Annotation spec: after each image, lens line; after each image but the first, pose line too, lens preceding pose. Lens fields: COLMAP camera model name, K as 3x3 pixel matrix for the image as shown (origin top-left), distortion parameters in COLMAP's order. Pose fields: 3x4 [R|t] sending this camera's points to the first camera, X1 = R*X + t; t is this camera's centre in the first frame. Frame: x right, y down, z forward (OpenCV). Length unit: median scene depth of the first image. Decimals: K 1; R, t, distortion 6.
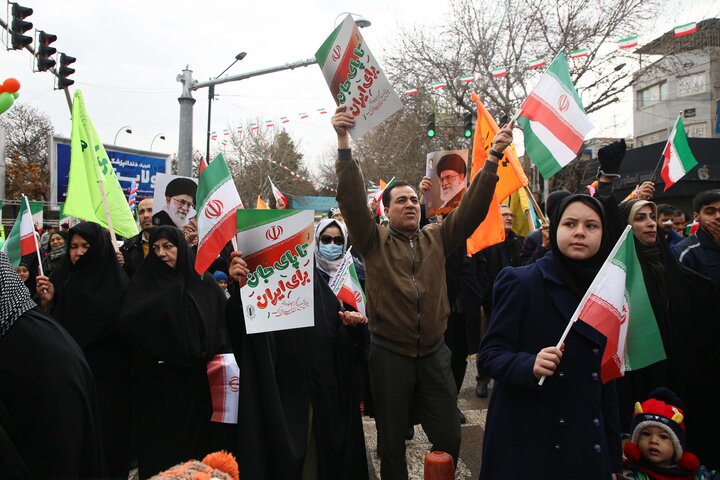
lens RADIAL K [[1170.1, 0, 359.9], [0, 1170.1, 239.4], [0, 0, 1]] dist [-0.002261, 0.000000]
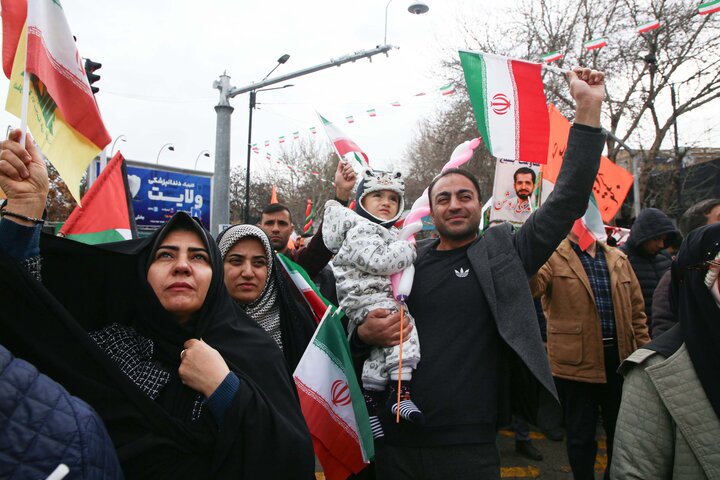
lens RADIAL K [[1170.1, 0, 360.1], [0, 1170.1, 240.2], [0, 0, 1]] dist [-0.002261, 0.000000]
pose [[0.998789, -0.008603, -0.048449, -0.000633], [0.007753, 0.999813, -0.017706, -0.000880], [0.048593, 0.017308, 0.998669, 0.106871]]
